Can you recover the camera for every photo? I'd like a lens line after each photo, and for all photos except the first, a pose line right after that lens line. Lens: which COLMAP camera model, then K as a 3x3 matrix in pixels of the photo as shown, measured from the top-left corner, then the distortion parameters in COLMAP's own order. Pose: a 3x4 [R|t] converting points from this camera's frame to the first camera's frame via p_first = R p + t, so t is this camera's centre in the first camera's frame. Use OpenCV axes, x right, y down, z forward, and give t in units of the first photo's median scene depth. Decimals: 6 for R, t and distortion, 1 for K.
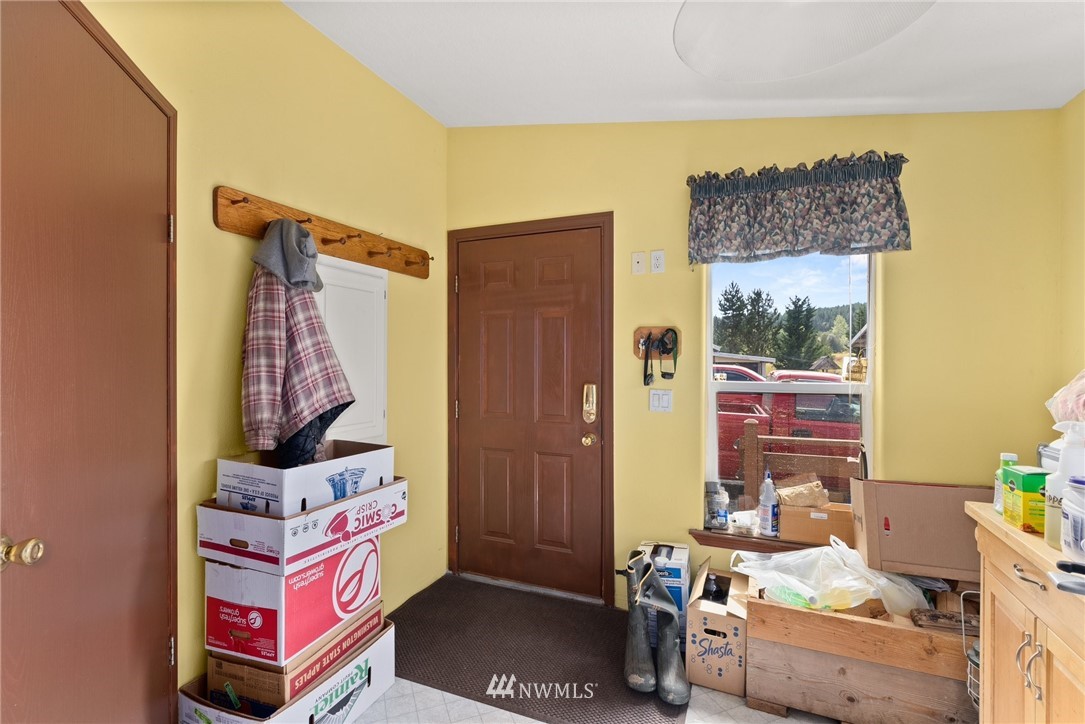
lens RADIAL K [[487.4, 0, 545.6], [0, 487.4, 363.3], [0, 0, 1]] dist [0.001347, 0.000463]
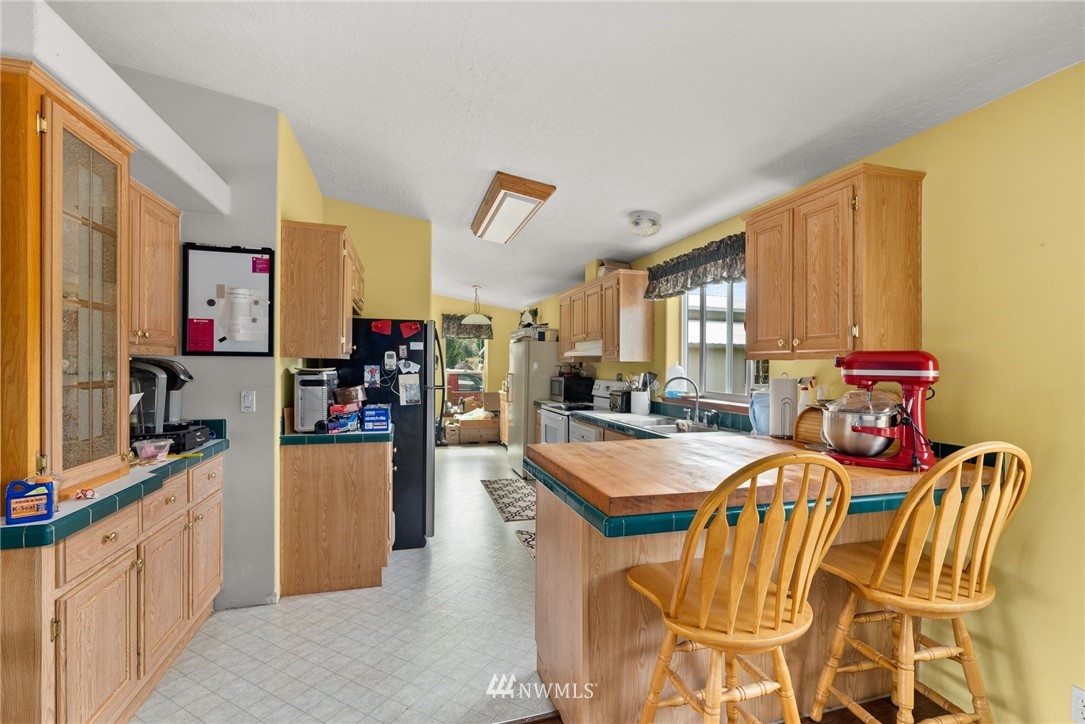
lens RADIAL K [[487.4, 0, 544.4], [0, 487.4, 362.5], [0, 0, 1]] dist [0.001347, 0.000463]
pose [[0.770943, 0.003733, 0.636893, -1.532727], [0.001338, 0.999971, -0.007480, 0.006187], [-0.636902, 0.006619, 0.770916, -2.439617]]
